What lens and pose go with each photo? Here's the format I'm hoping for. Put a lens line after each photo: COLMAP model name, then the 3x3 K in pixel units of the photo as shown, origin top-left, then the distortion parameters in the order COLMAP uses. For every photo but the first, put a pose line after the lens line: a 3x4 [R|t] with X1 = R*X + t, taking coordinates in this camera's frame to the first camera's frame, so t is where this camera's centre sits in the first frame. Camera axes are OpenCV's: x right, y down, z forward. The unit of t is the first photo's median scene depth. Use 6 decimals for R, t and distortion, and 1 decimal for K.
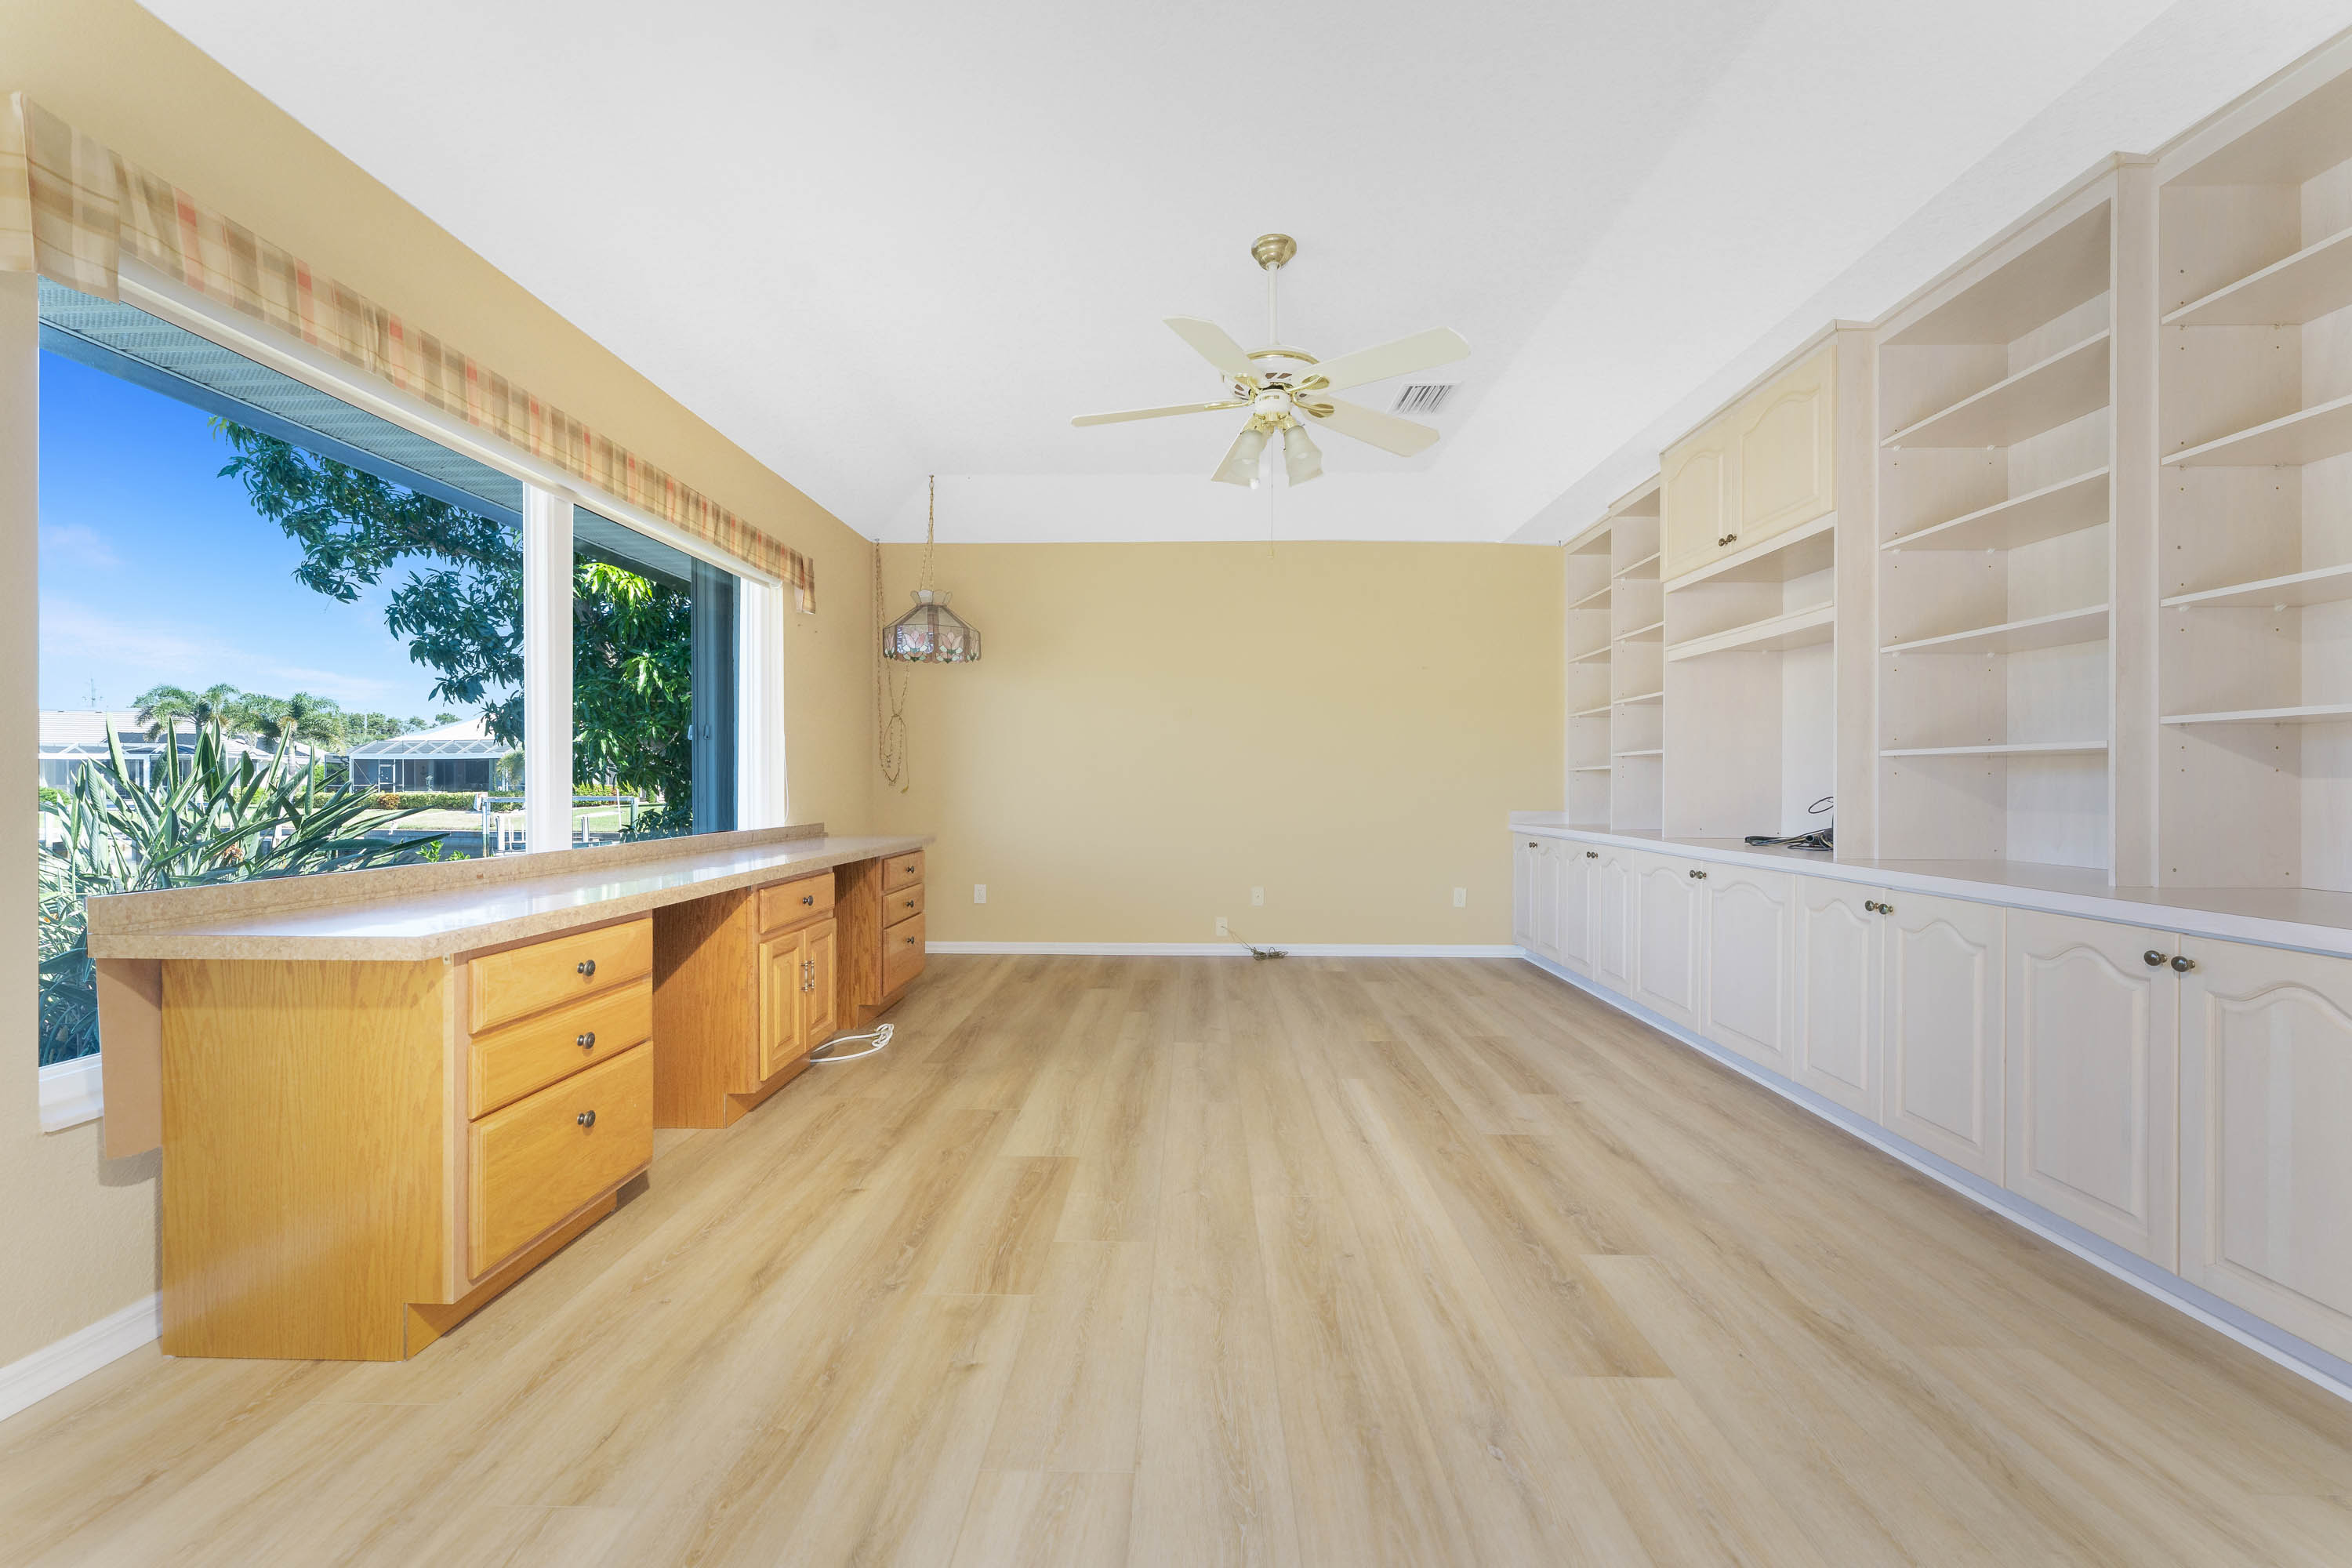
lens RADIAL K [[956.1, 0, 1170.9], [0, 956.1, 794.2], [0, 0, 1]] dist [0.002947, -0.000924]
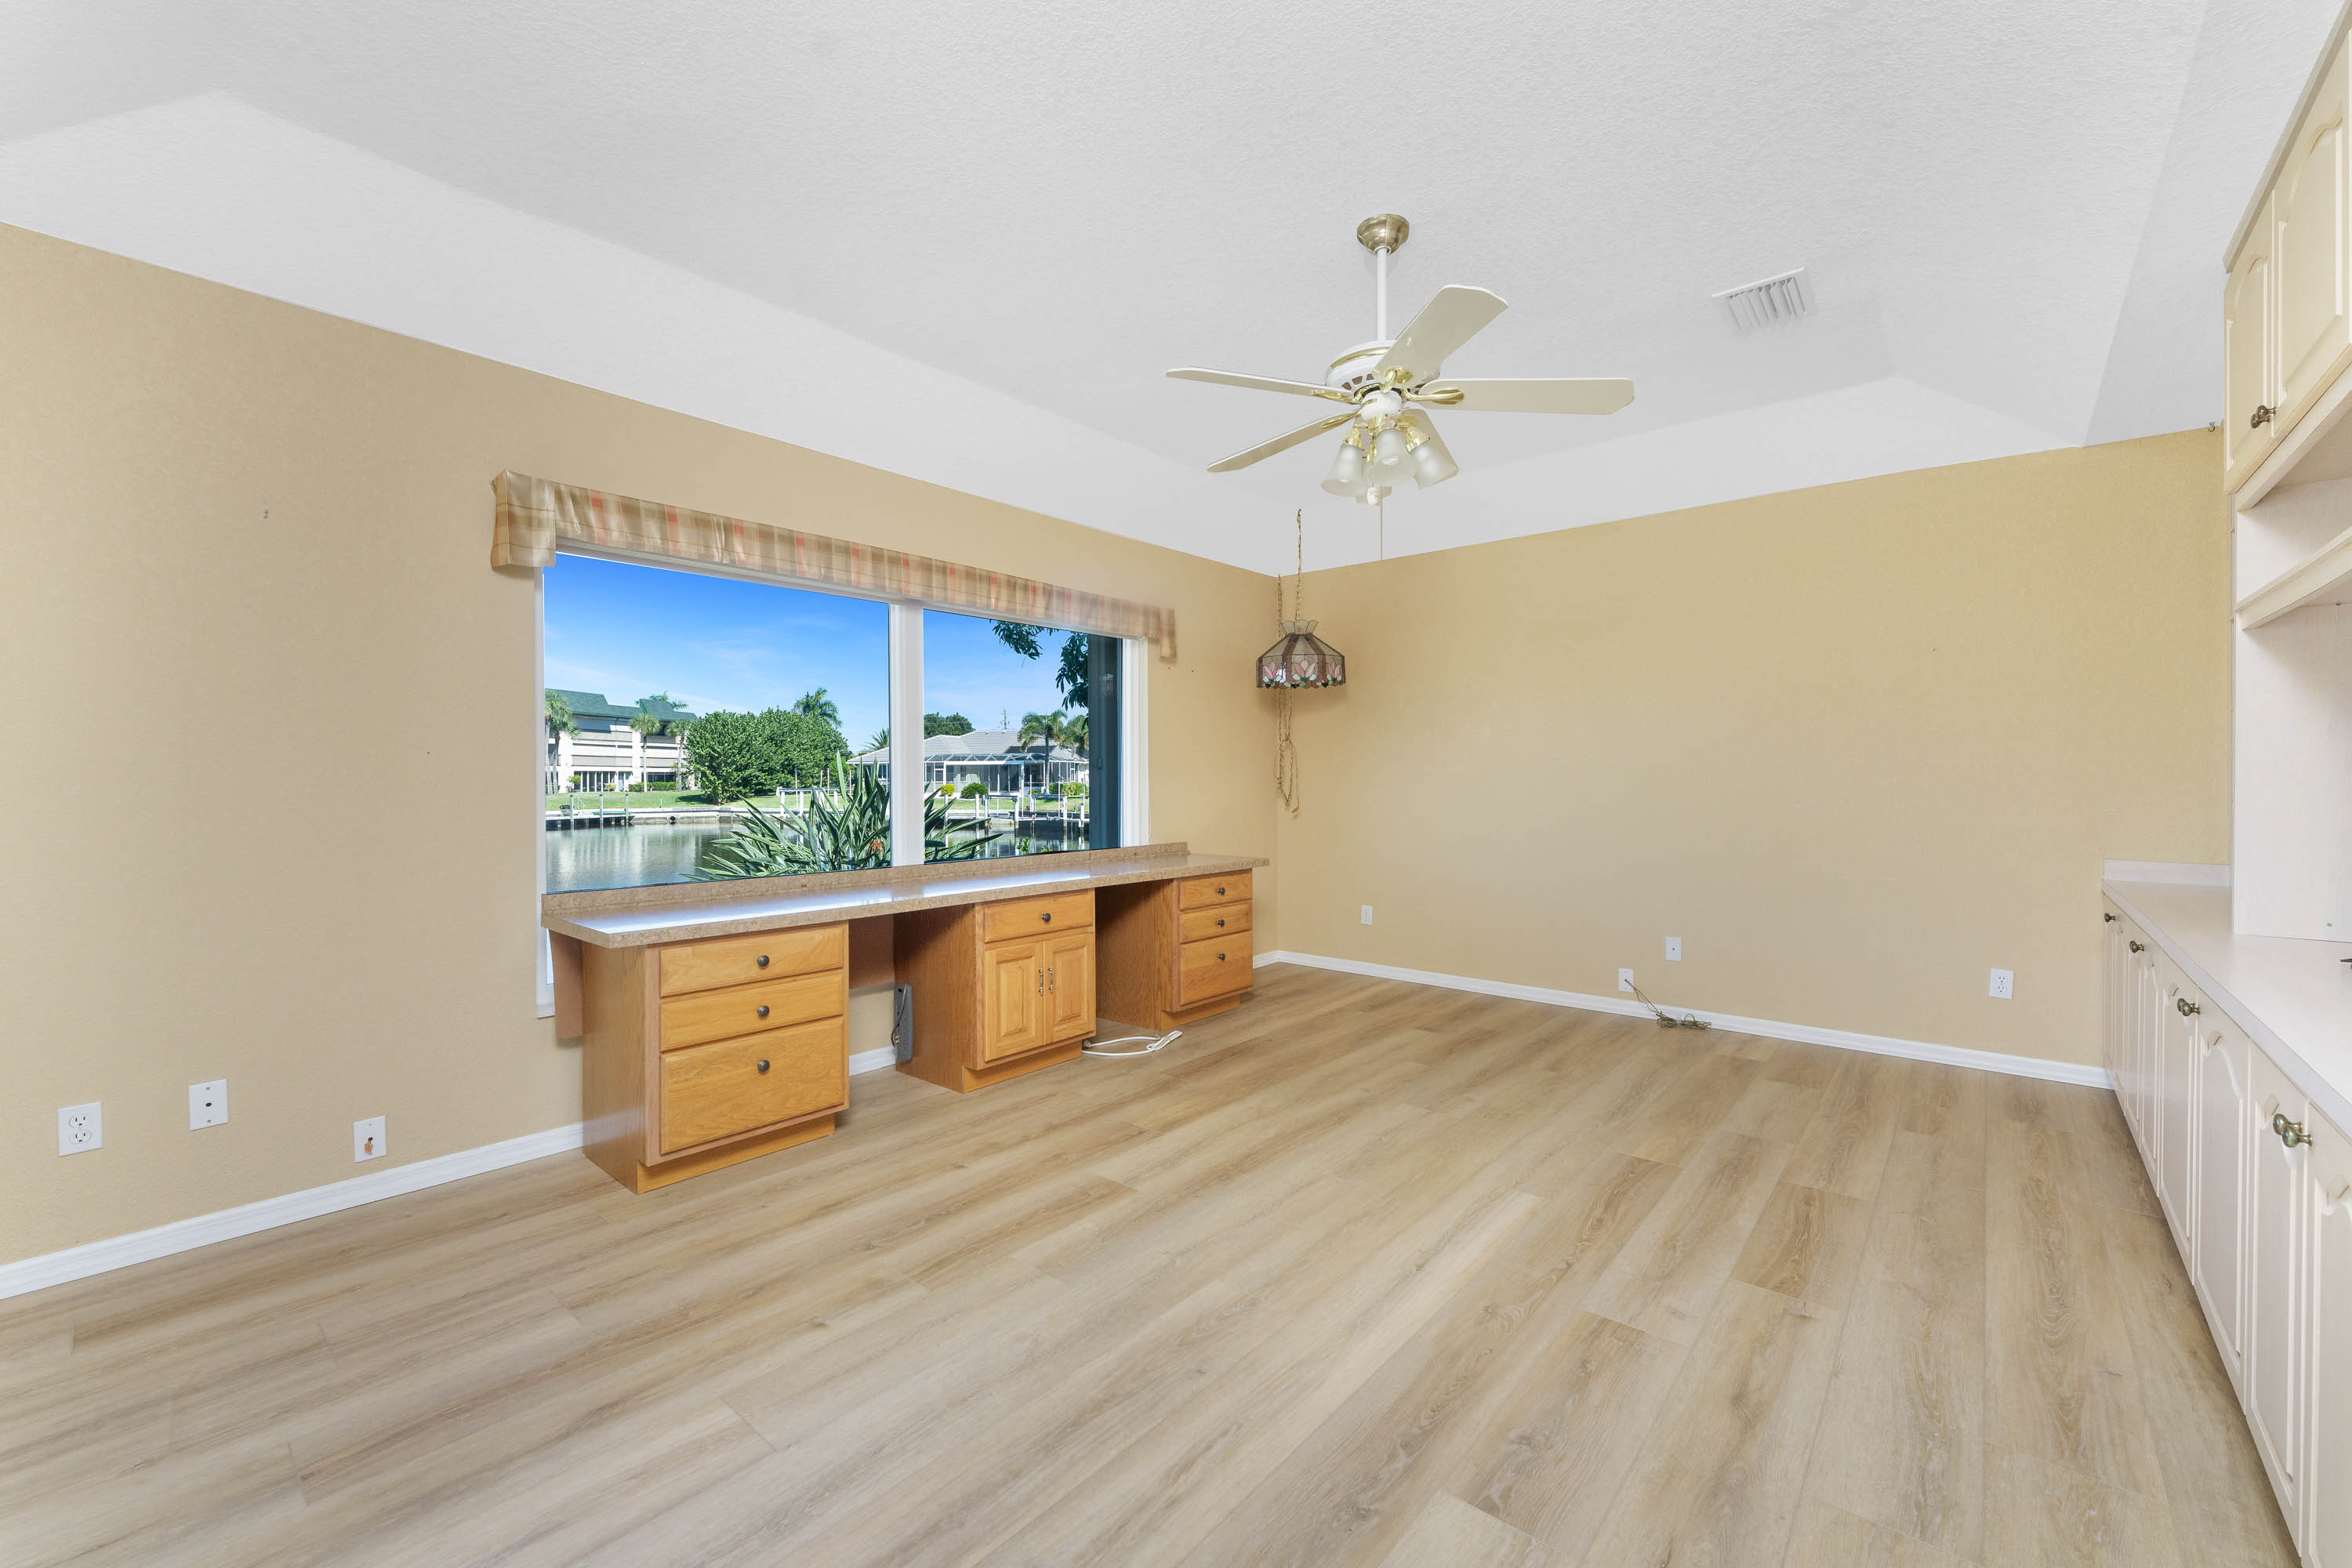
lens RADIAL K [[956.1, 0, 1168.0], [0, 956.1, 789.8], [0, 0, 1]] dist [0.002947, -0.000924]
pose [[0.768901, 0.005287, -0.639345, 0.554279], [-0.003227, 0.999985, 0.004388, -0.059394], [0.639359, -0.001310, 0.768907, 0.203702]]
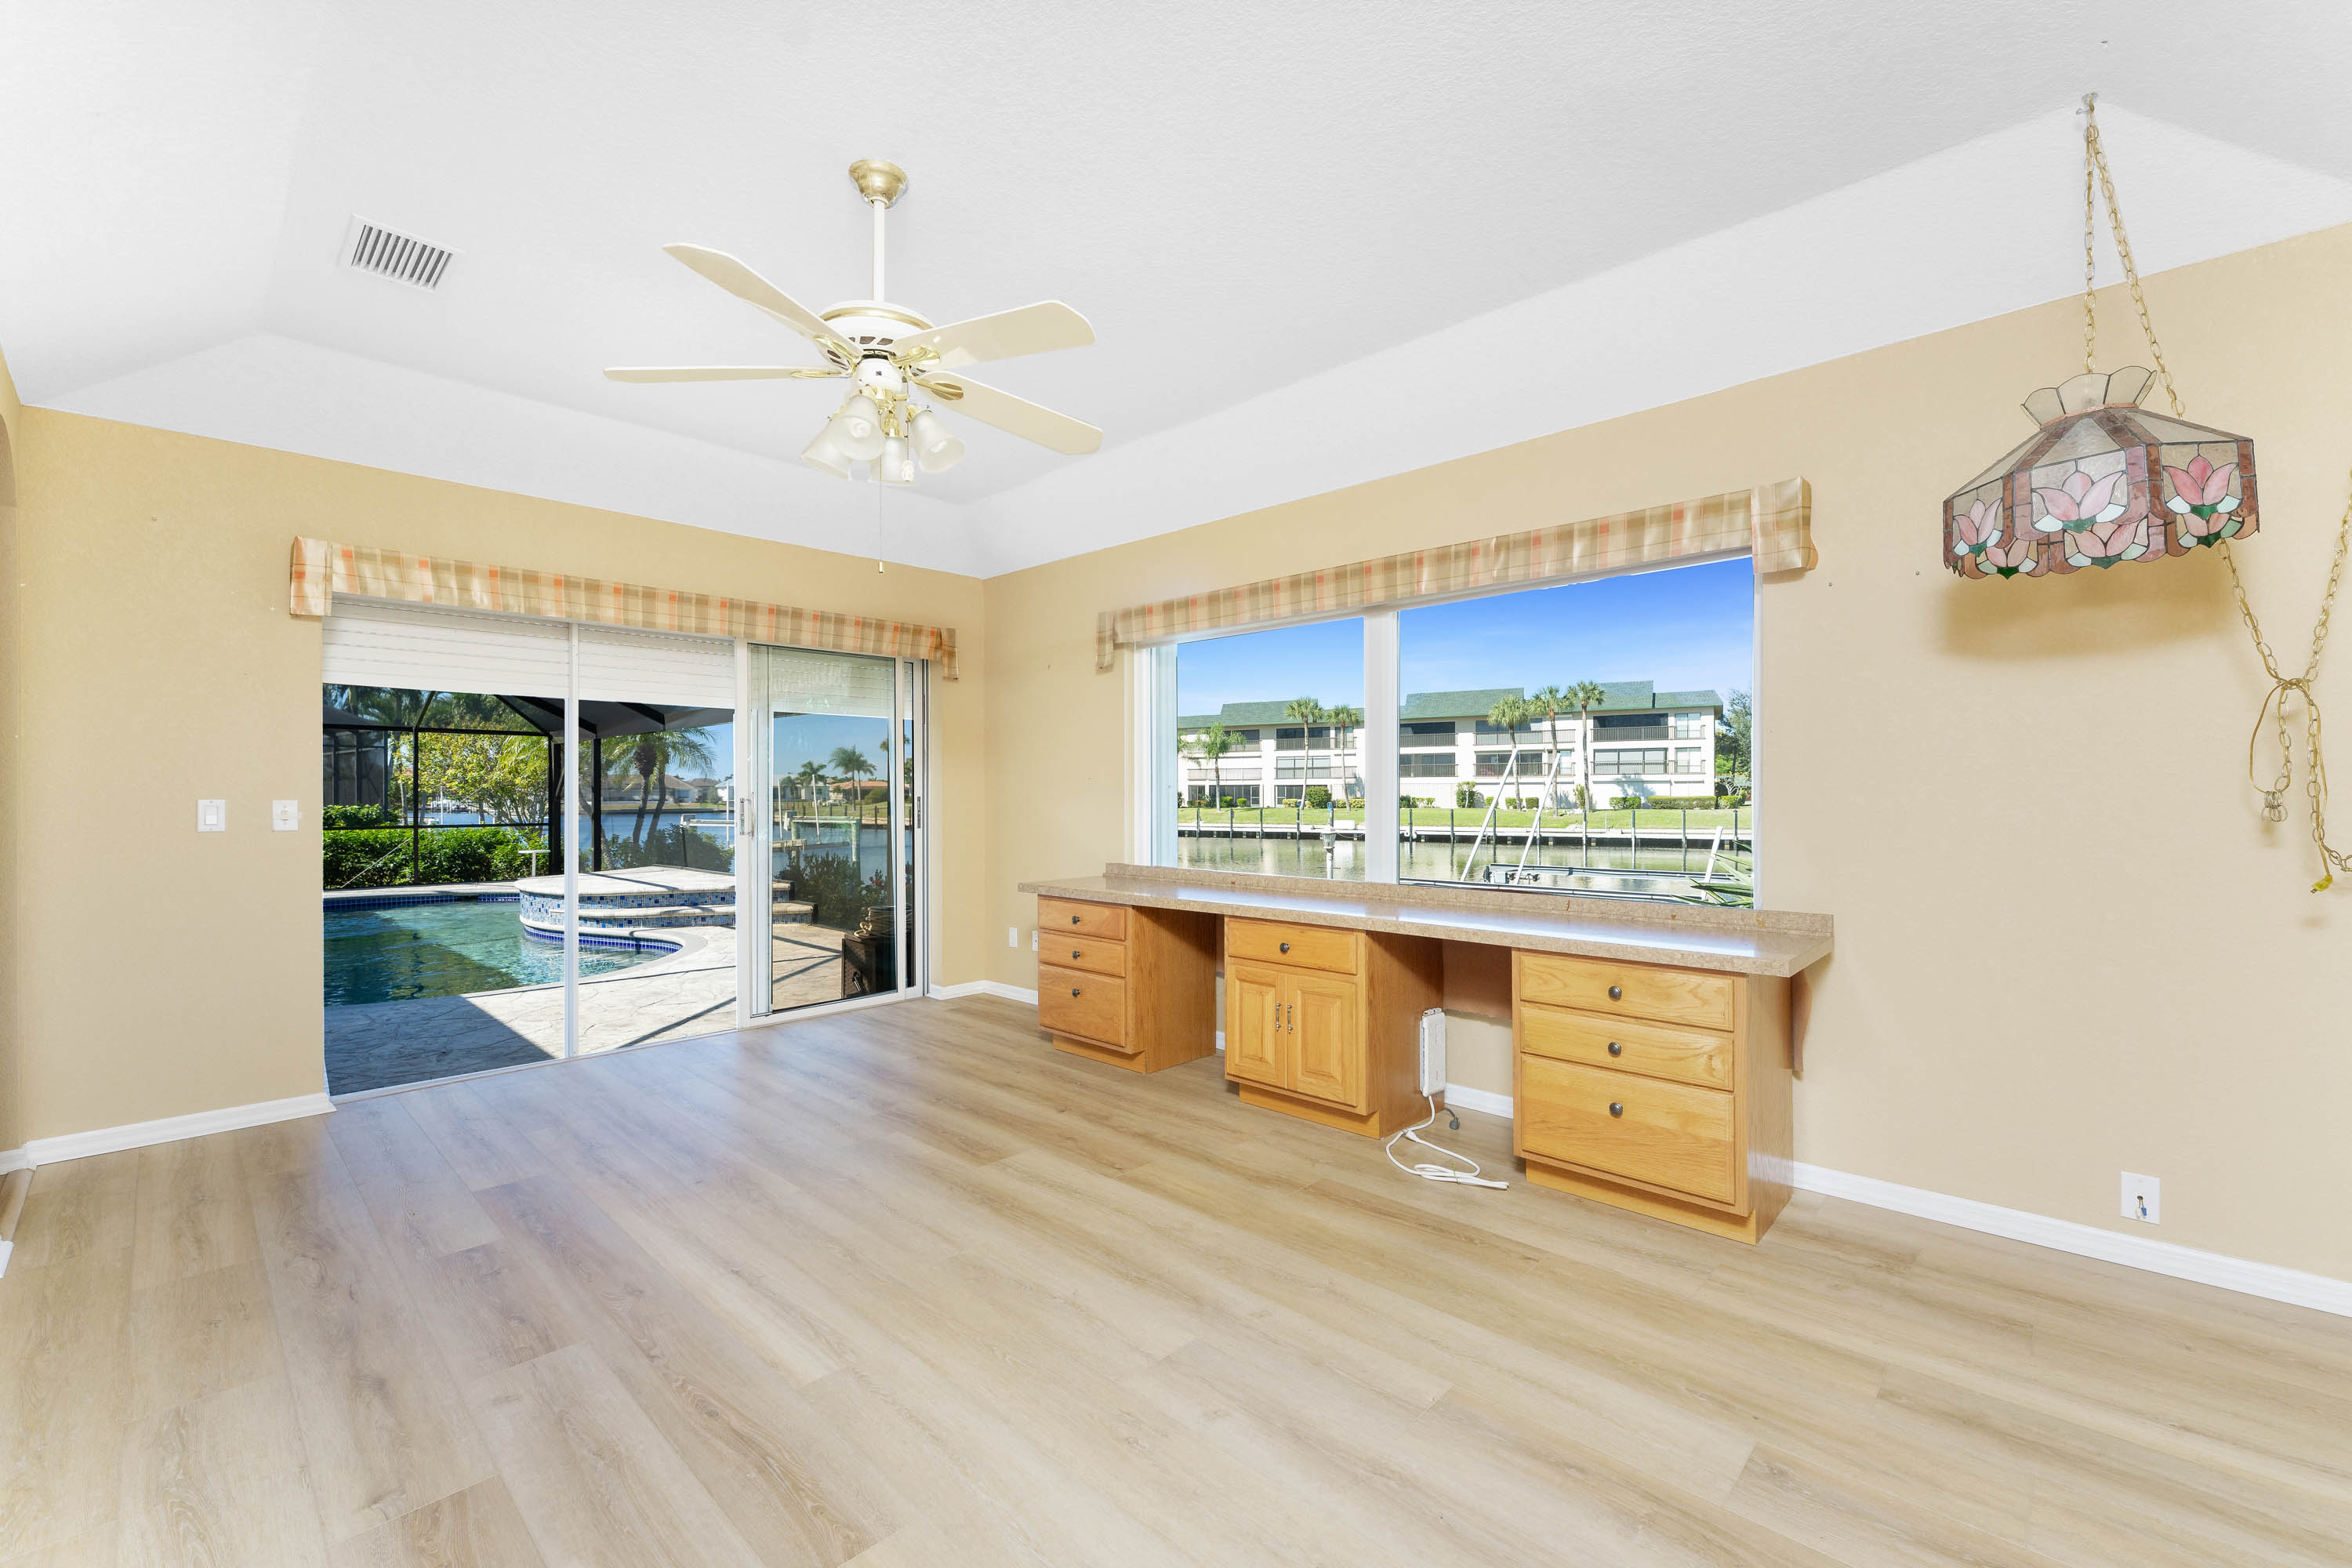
lens RADIAL K [[956.1, 0, 1151.7], [0, 956.1, 783.0], [0, 0, 1]] dist [0.002947, -0.000924]
pose [[-0.683099, -0.007957, -0.730282, 0.564899], [-0.006523, 0.999967, -0.004793, -0.073719], [0.730296, 0.001490, -0.683129, 1.811504]]
